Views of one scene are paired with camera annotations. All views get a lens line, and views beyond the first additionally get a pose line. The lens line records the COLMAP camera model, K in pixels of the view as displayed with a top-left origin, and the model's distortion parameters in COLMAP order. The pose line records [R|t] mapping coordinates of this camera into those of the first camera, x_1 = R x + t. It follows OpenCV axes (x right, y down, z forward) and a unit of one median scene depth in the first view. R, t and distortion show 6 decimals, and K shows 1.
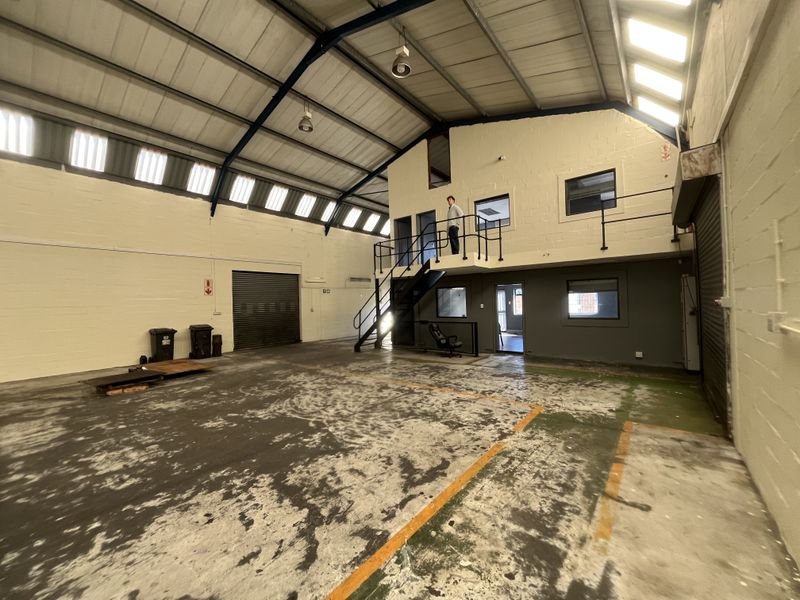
lens RADIAL K [[320.6, 0, 397.3], [0, 320.6, 299.5], [0, 0, 1]] dist [-0.004177, 0.000086]
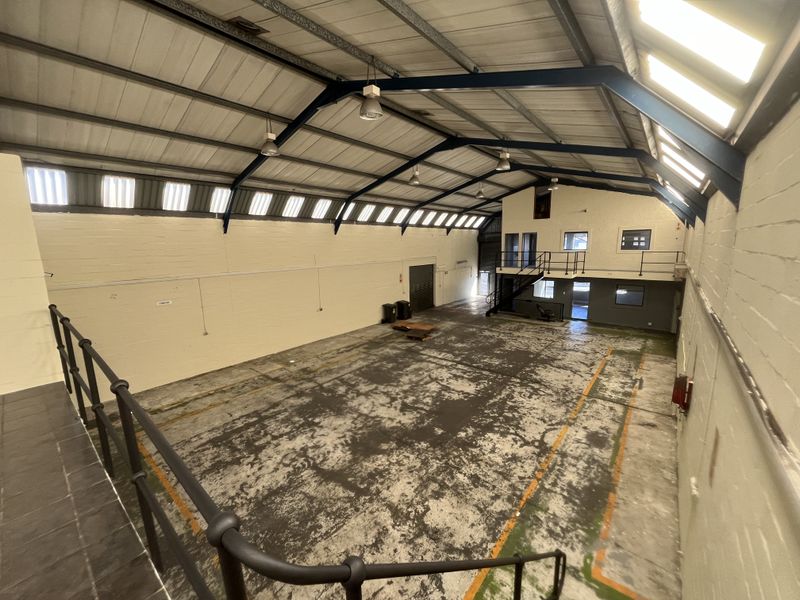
lens RADIAL K [[323.8, 0, 399.9], [0, 323.8, 296.3], [0, 0, 1]] dist [0.015528, -0.000152]
pose [[0.999948, 0.009819, -0.002722, -1.443629], [-0.009191, 0.984544, 0.174896, -0.603086], [0.004397, -0.174862, 0.984583, -1.779795]]
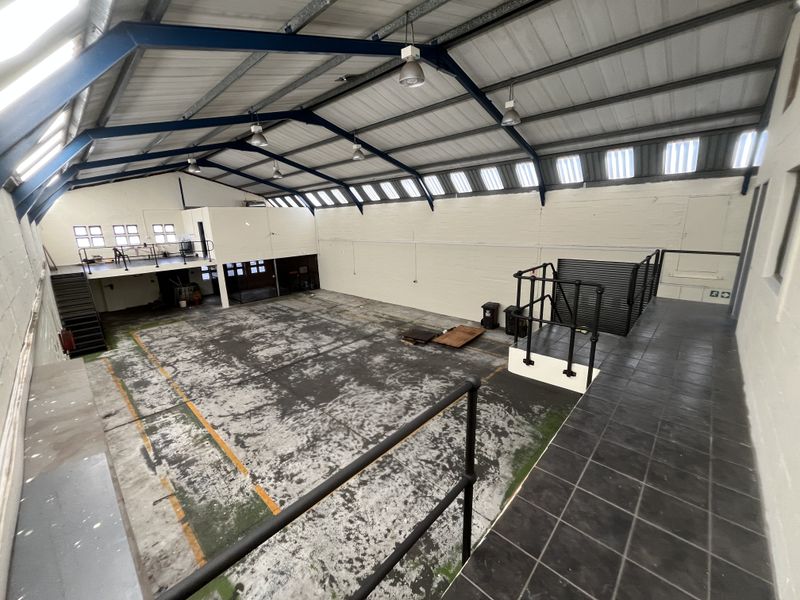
lens RADIAL K [[320.6, 0, 397.3], [0, 320.6, 299.5], [0, 0, 1]] dist [-0.004177, 0.000086]
pose [[-0.064438, 0.267047, -0.961527, 1.293641], [0.036458, 0.963516, 0.265156, -0.653952], [0.997256, -0.017969, -0.071823, 1.527193]]
